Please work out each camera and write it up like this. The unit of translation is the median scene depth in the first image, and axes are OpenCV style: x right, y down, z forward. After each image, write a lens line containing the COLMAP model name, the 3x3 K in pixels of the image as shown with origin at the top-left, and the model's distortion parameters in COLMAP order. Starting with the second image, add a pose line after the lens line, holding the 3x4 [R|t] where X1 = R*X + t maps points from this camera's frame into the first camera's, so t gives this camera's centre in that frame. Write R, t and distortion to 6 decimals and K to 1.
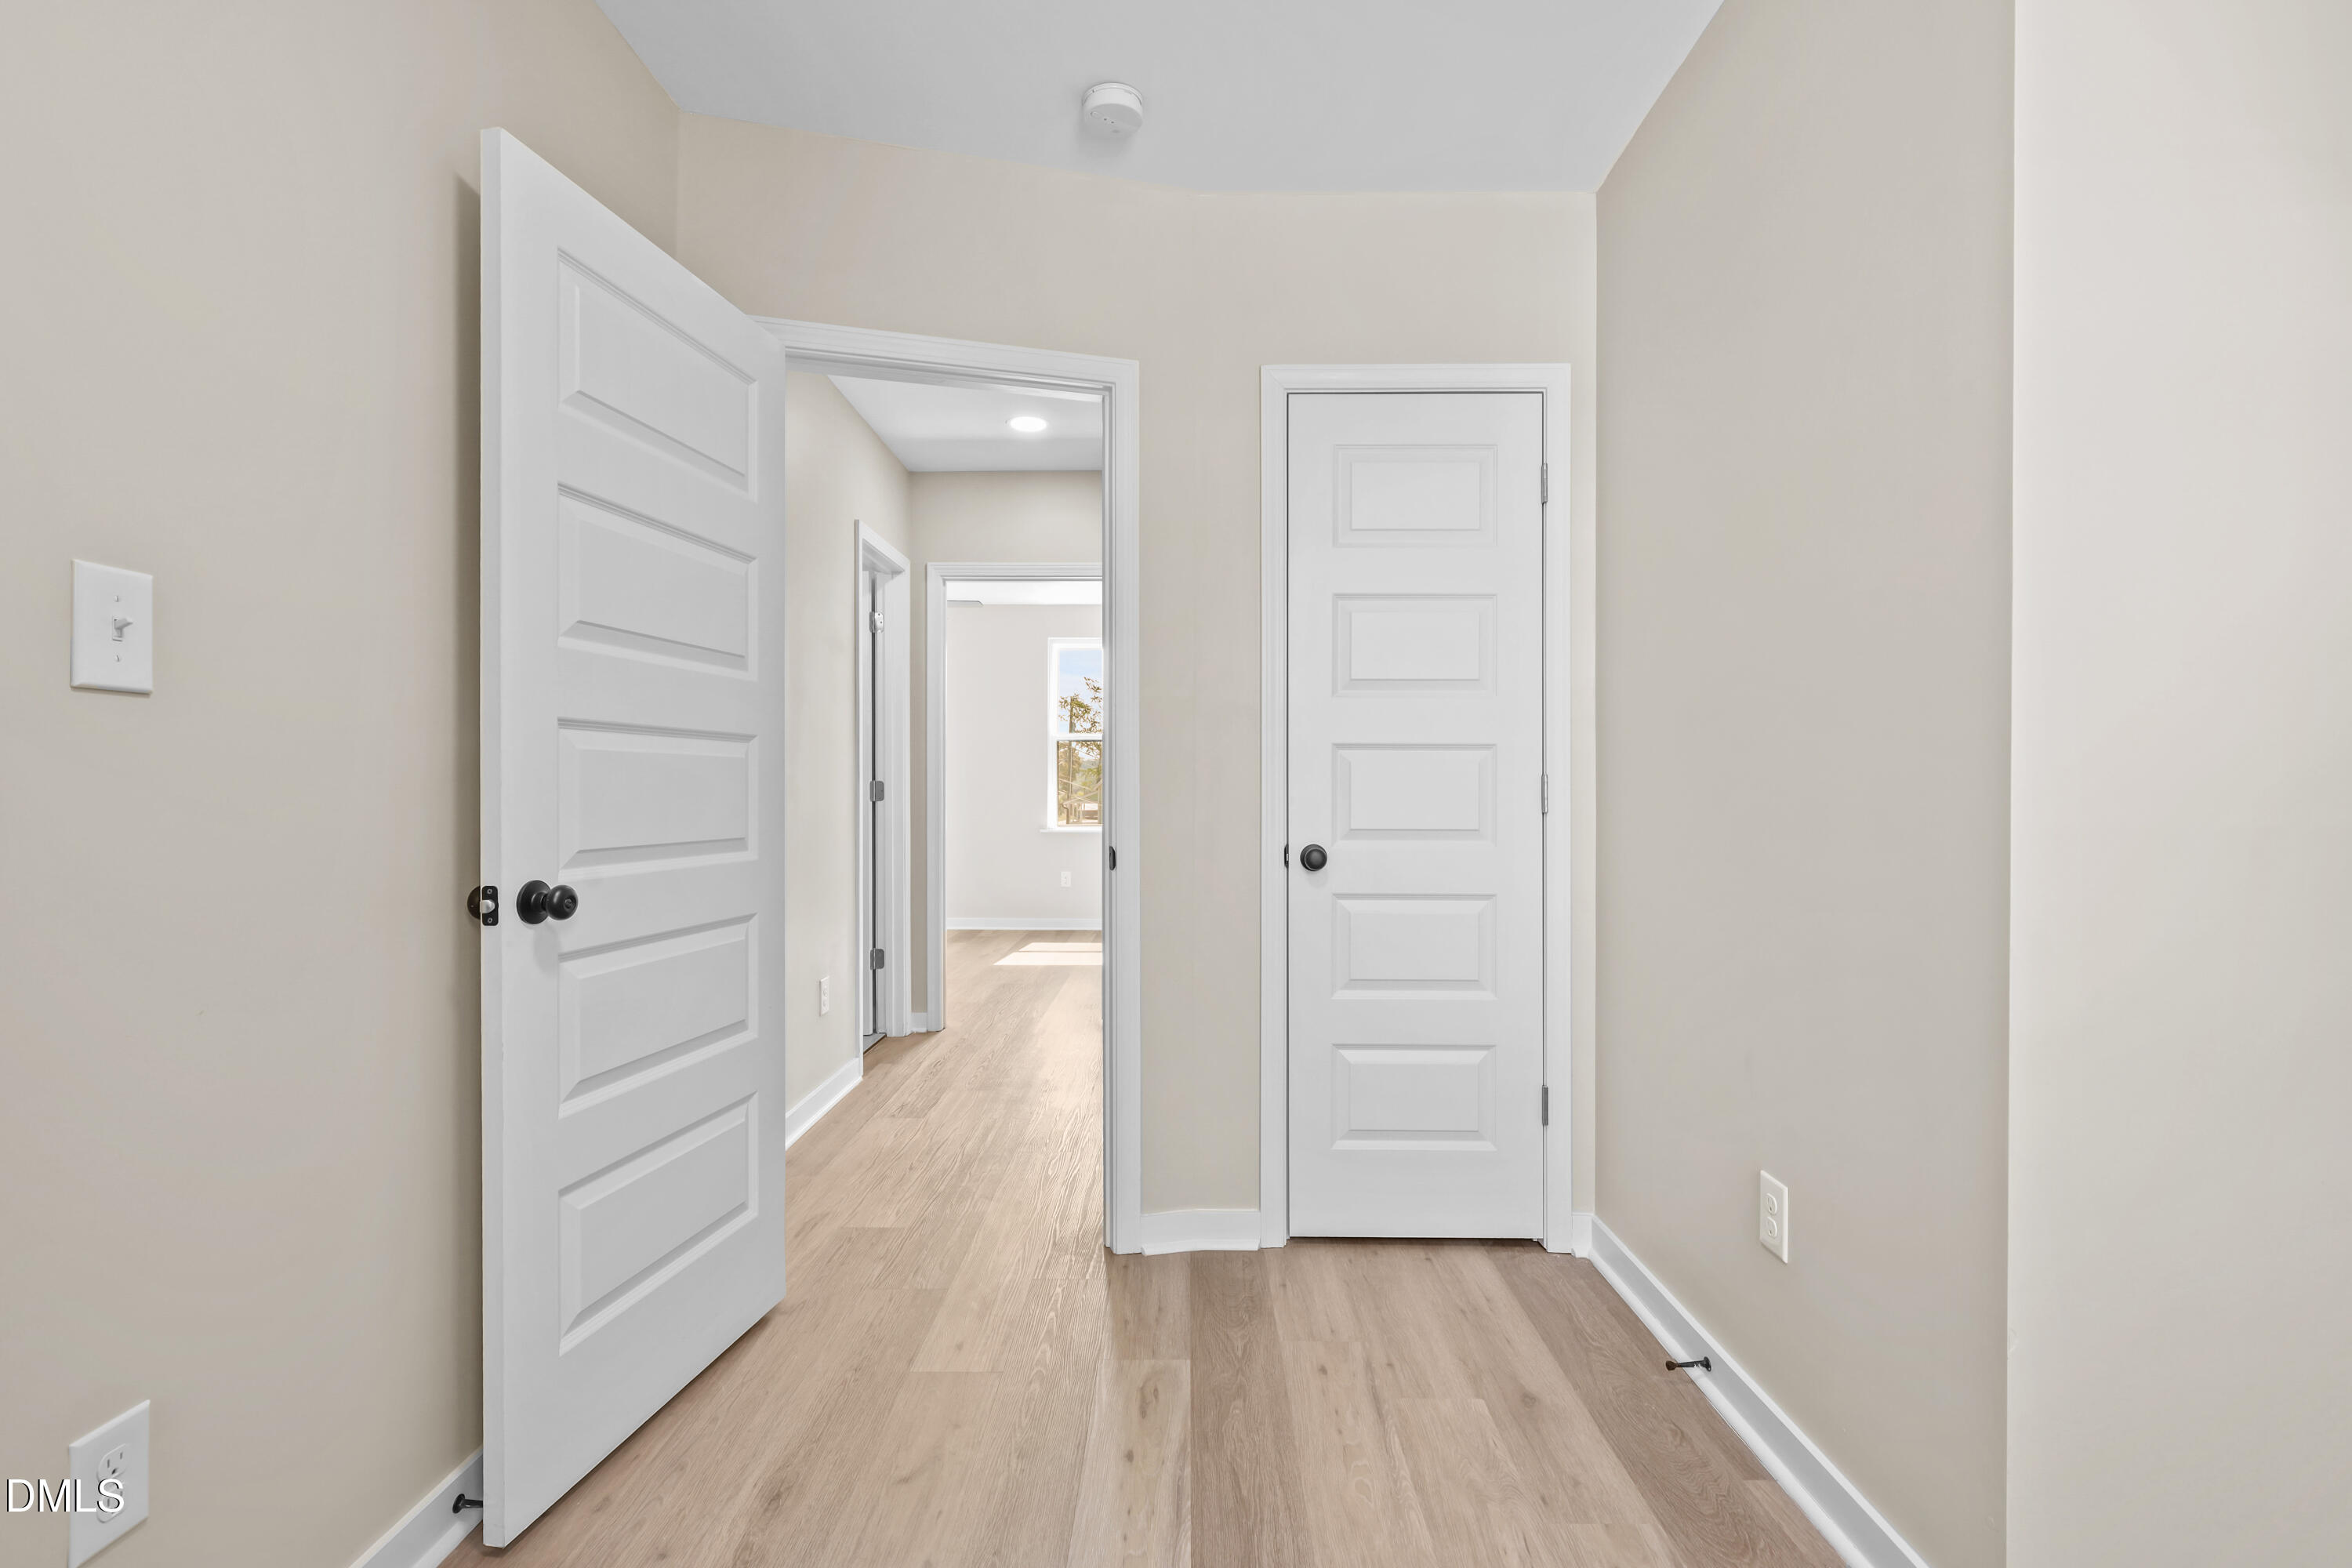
lens RADIAL K [[1083.4, 0, 1177.9], [0, 1083.4, 776.3], [0, 0, 1]] dist [0.009455, -0.000332]
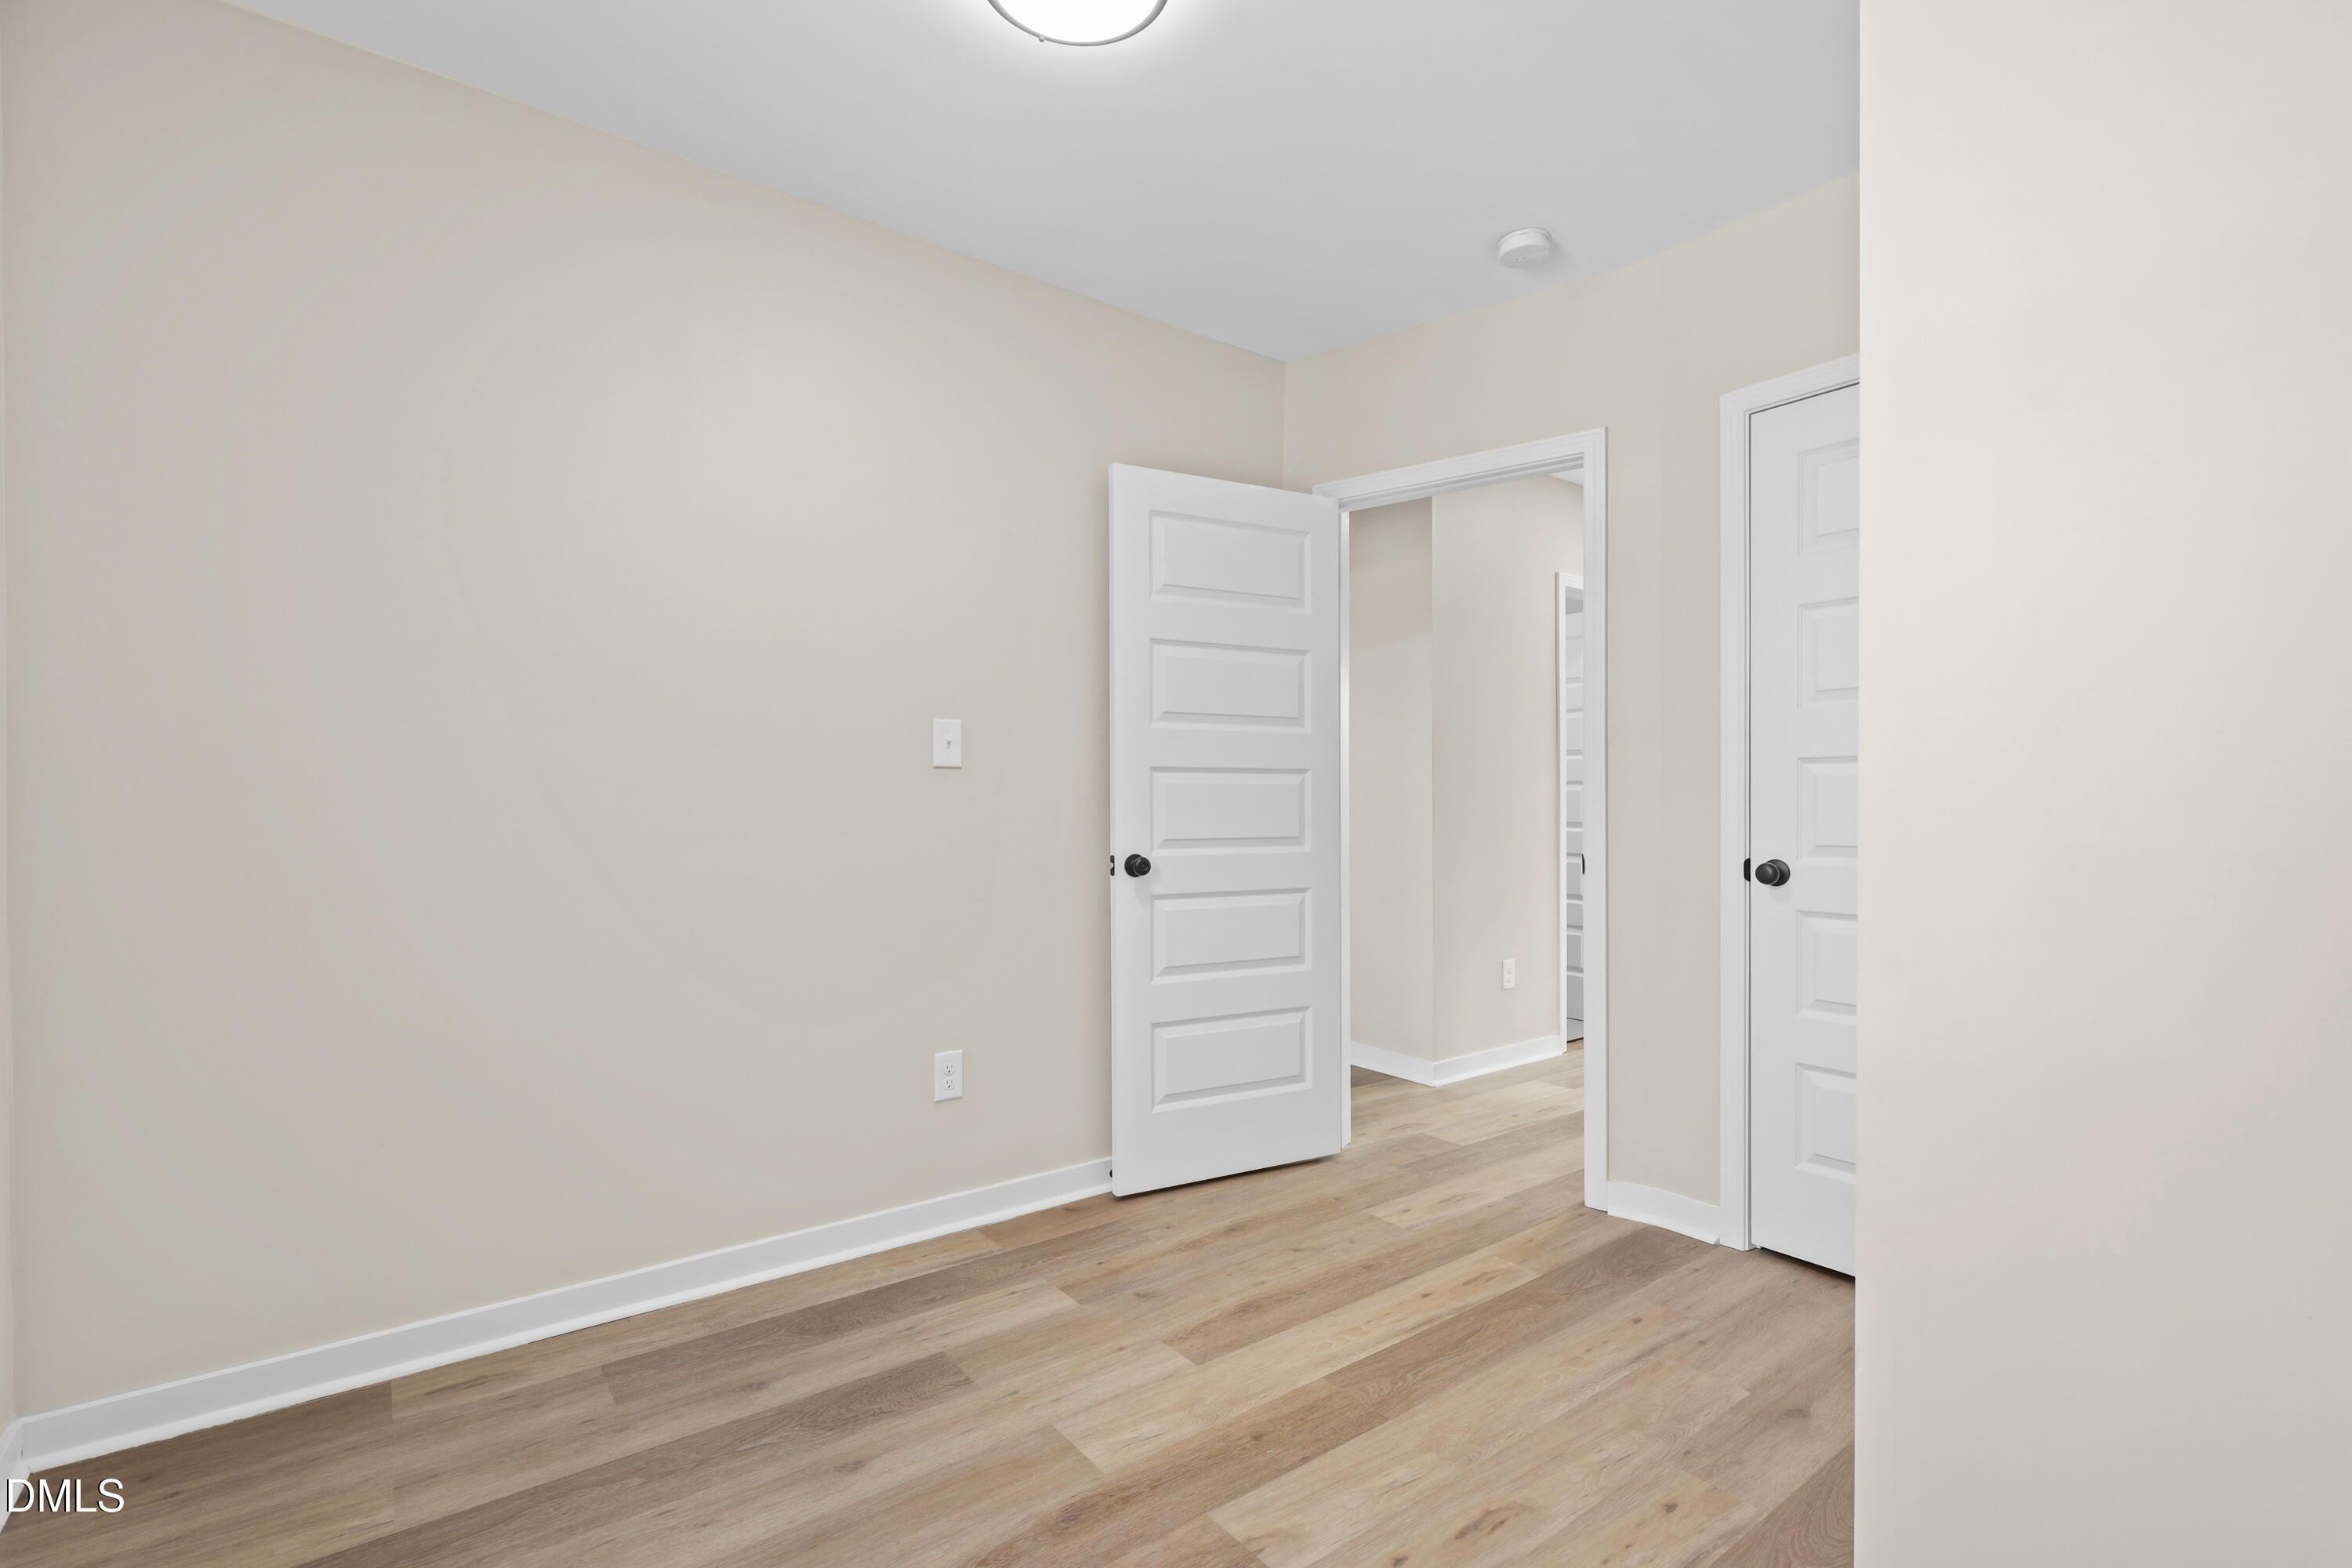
lens RADIAL K [[1083.4, 0, 1170.8], [0, 1083.4, 790.6], [0, 0, 1]] dist [0.009455, -0.000332]
pose [[0.600193, -0.012447, -0.799758, 0.856140], [0.011816, 0.999908, -0.006694, -0.000326], [0.799768, -0.005433, 0.600285, -0.066449]]
